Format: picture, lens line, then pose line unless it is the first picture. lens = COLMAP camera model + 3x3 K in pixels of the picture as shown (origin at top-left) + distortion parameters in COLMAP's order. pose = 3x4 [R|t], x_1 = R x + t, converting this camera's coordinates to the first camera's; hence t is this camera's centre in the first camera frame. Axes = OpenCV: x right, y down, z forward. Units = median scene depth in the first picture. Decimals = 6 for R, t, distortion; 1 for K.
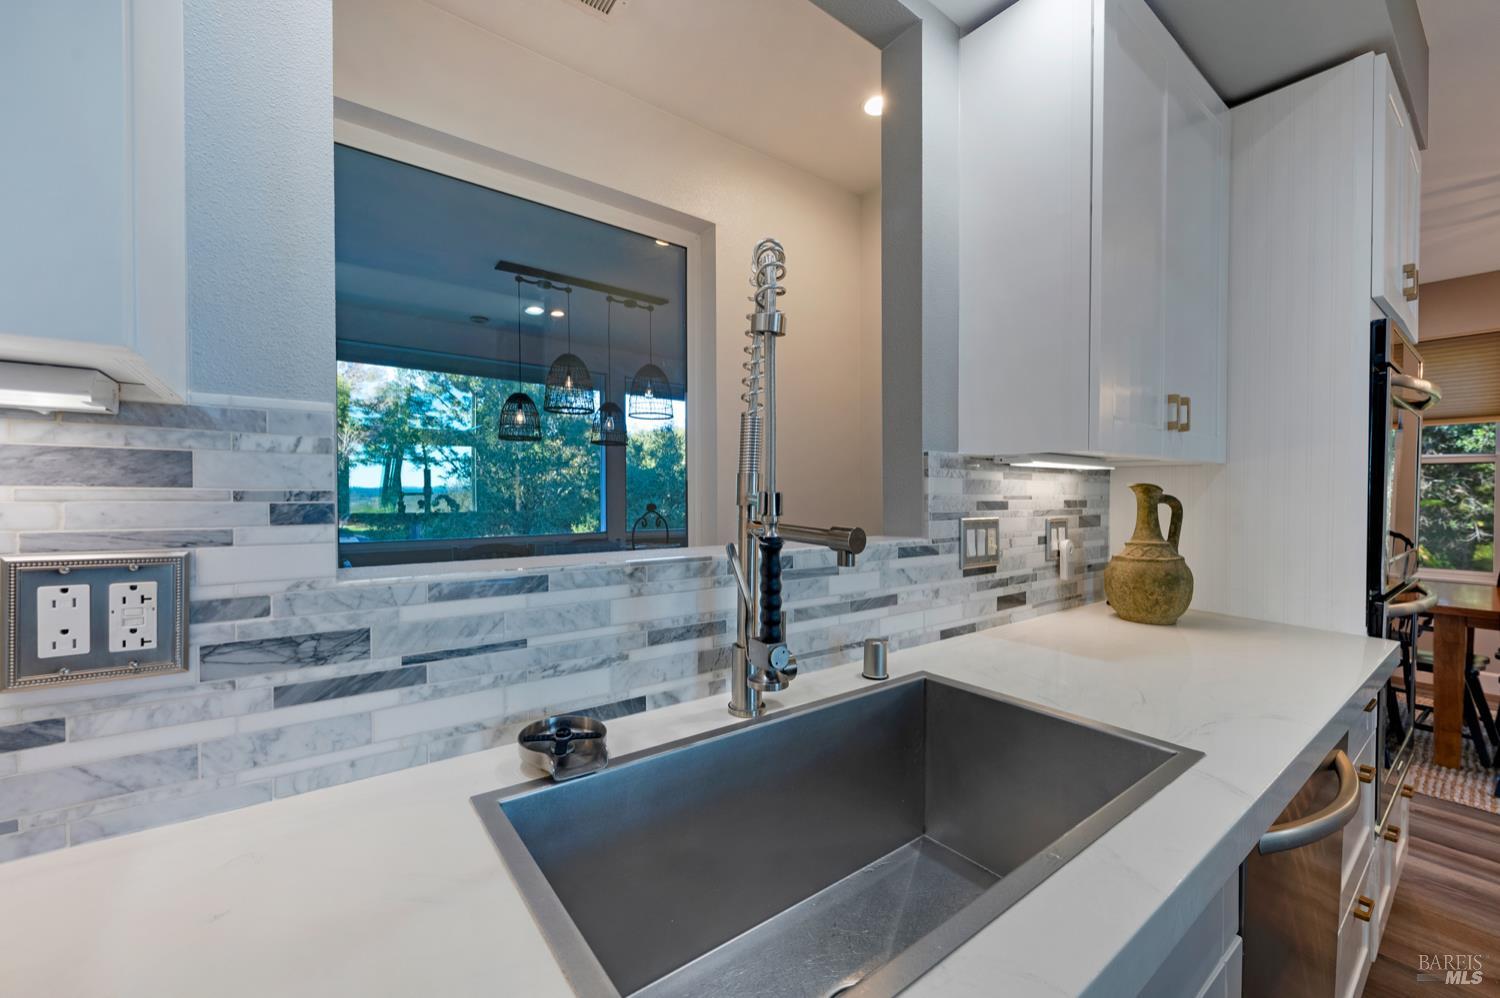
lens RADIAL K [[593.2, 0, 749.0], [0, 593.2, 495.7], [0, 0, 1]] dist [-0.001359, -0.000046]
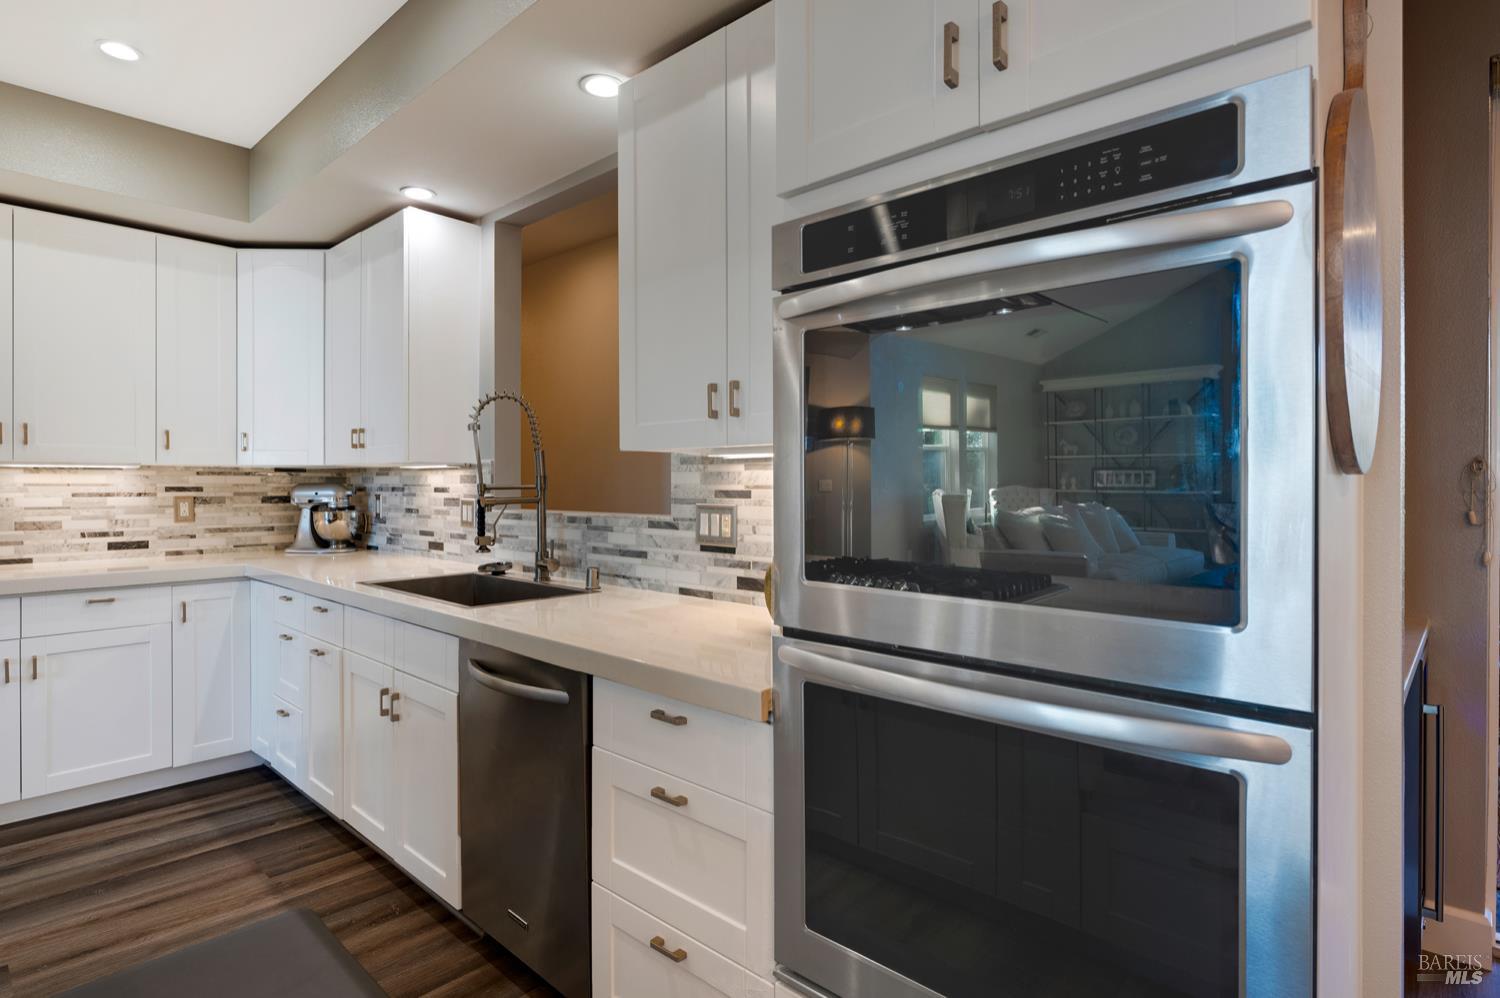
lens RADIAL K [[768.8, 0, 757.7], [0, 768.8, 489.3], [0, 0, 1]] dist [-0.017025, -0.001120]
pose [[0.182101, -0.006642, -0.983257, 2.035745], [-0.010583, 0.999906, -0.008715, 0.021555], [0.983223, 0.011993, 0.182013, 0.853120]]
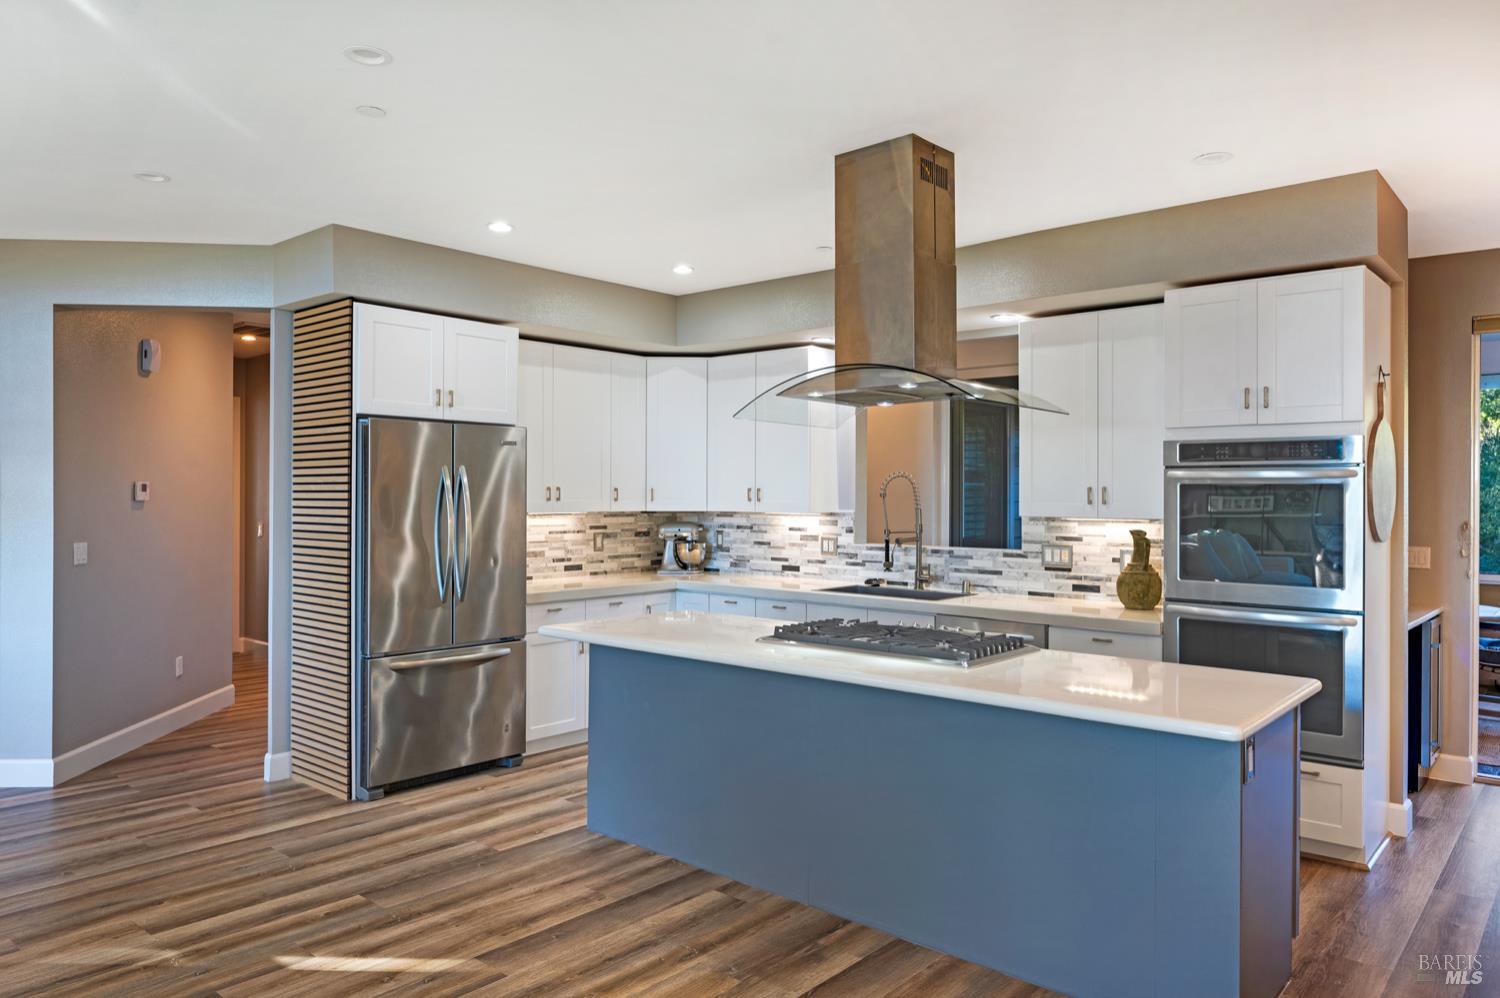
lens RADIAL K [[1006.3, 0, 743.0], [0, 1006.3, 504.5], [0, 0, 1]] dist [-0.002171, -0.000243]
pose [[0.187454, -0.001616, -0.982272, 3.947074], [-0.013237, 0.999904, -0.004172, -0.079127], [0.982184, 0.013785, 0.187415, -0.827479]]
